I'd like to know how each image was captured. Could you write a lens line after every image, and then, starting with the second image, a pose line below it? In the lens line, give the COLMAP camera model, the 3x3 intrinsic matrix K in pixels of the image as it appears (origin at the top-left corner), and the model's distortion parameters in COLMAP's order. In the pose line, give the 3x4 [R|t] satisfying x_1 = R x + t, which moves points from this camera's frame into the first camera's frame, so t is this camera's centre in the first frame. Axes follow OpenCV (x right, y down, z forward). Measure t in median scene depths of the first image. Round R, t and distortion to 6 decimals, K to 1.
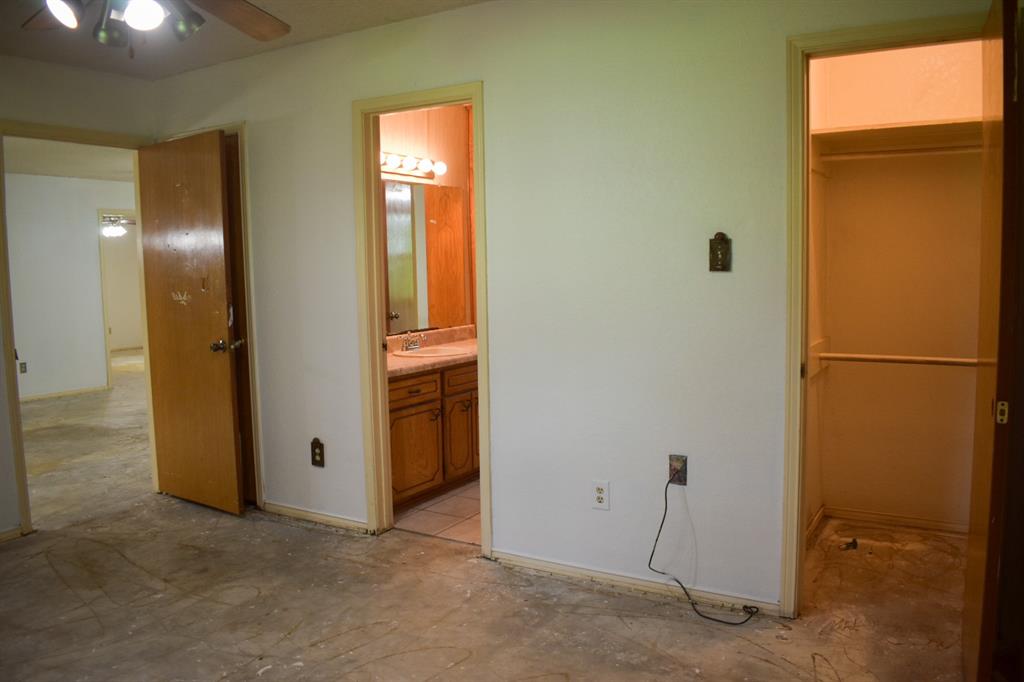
lens RADIAL K [[801.3, 0, 512.0], [0, 801.3, 341.0], [0, 0, 1]] dist [-0.090705, 0.006219]
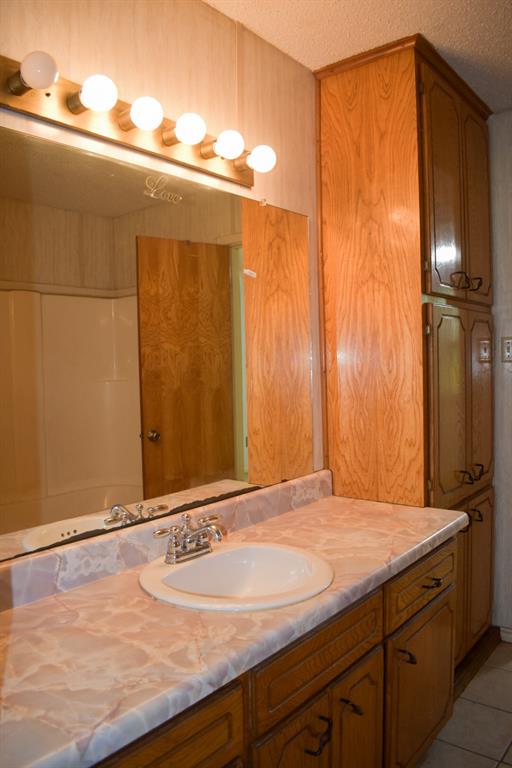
lens RADIAL K [[601.0, 0, 256.0], [0, 601.0, 384.0], [0, 0, 1]] dist [-0.090705, 0.006219]
pose [[0.990255, 0.005562, -0.139152, -0.041002], [-0.013252, 0.998431, -0.054398, -0.057874], [0.138632, 0.055712, 0.988776, 0.601966]]
